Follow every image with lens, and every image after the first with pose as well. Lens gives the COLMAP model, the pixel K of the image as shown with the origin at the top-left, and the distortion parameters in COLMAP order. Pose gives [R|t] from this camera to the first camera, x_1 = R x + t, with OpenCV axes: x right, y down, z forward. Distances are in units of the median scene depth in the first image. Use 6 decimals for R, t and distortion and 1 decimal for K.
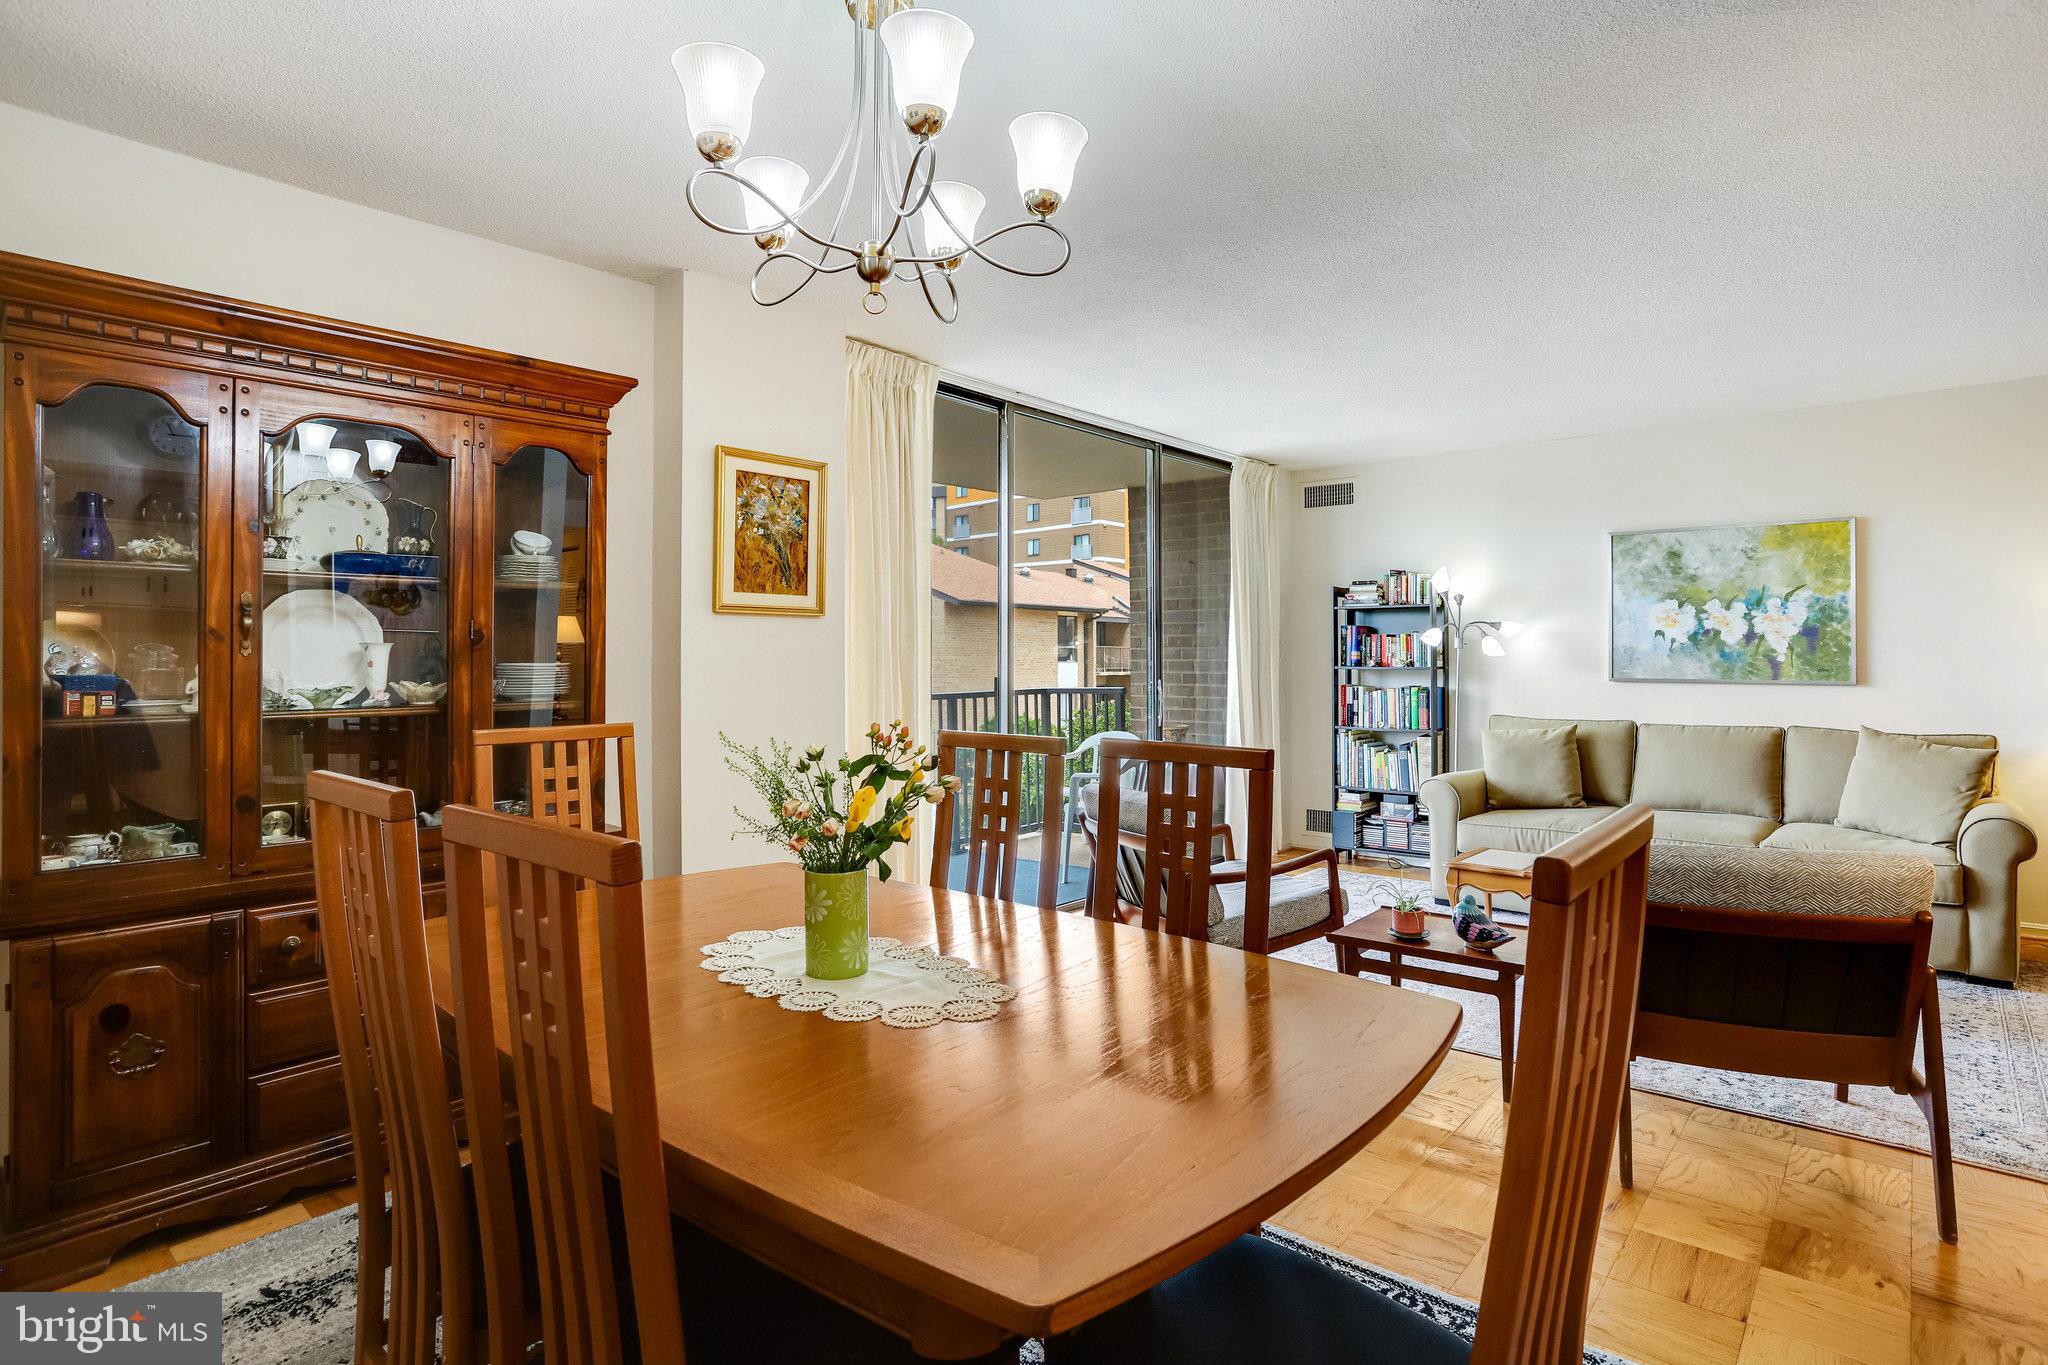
lens RADIAL K [[1029.7, 0, 1023.5], [0, 1029.7, 640.0], [0, 0, 1]] dist [-0.053874, 0.022234]
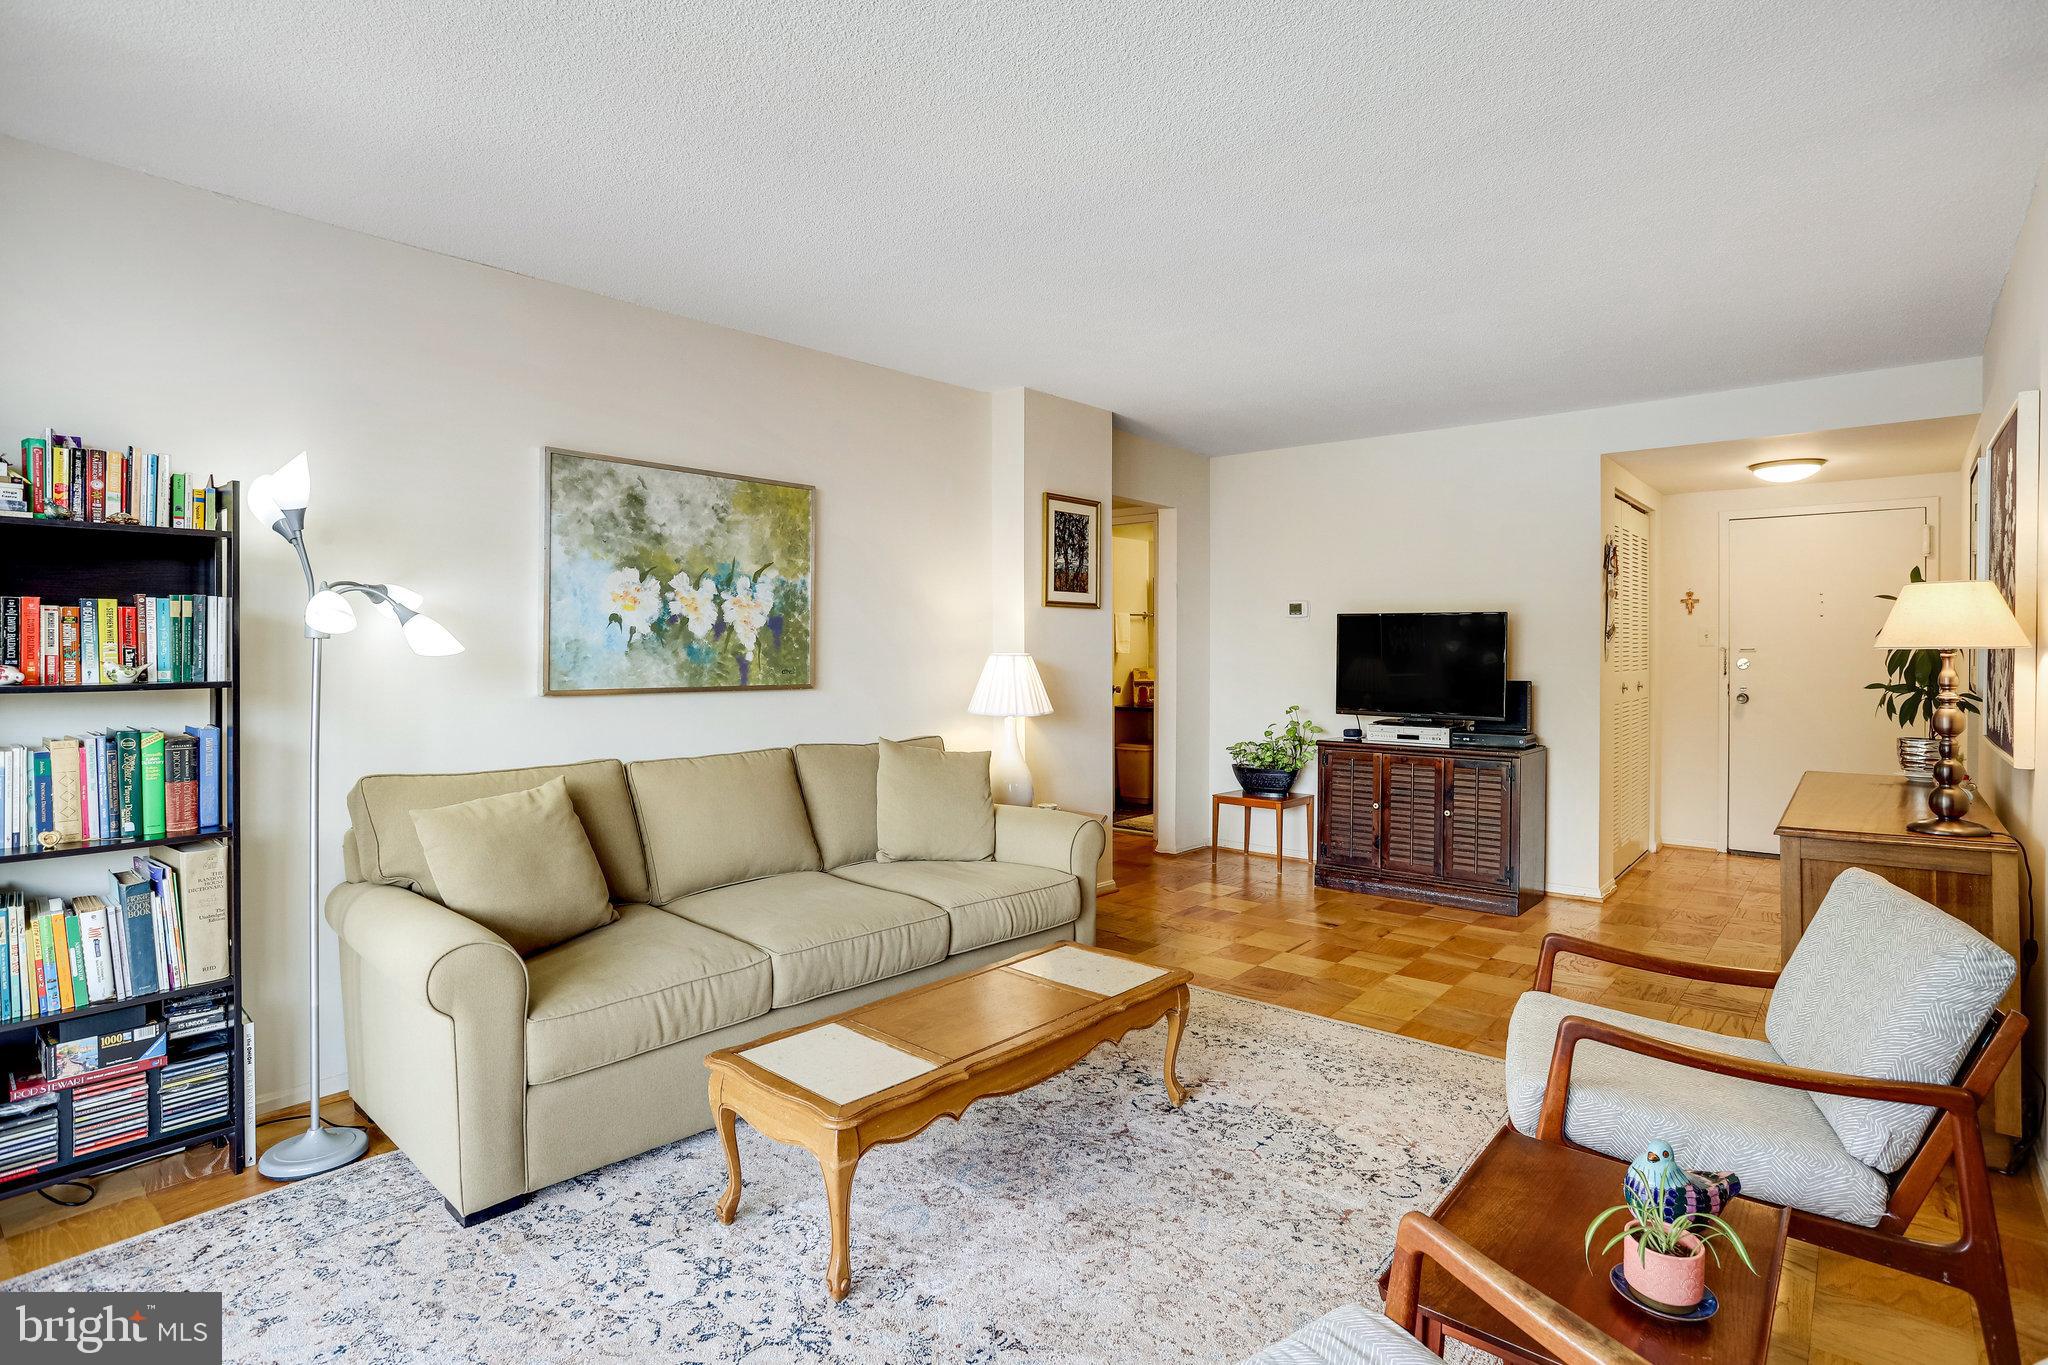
lens RADIAL K [[1029.7, 0, 1045.7], [0, 1029.7, 669.5], [0, 0, 1]] dist [-0.053874, 0.022234]
pose [[-0.022018, -0.022895, 0.999495, -0.028577], [-0.022676, 0.999492, 0.022395, 0.005160], [-0.999500, -0.022172, -0.022526, 0.771237]]
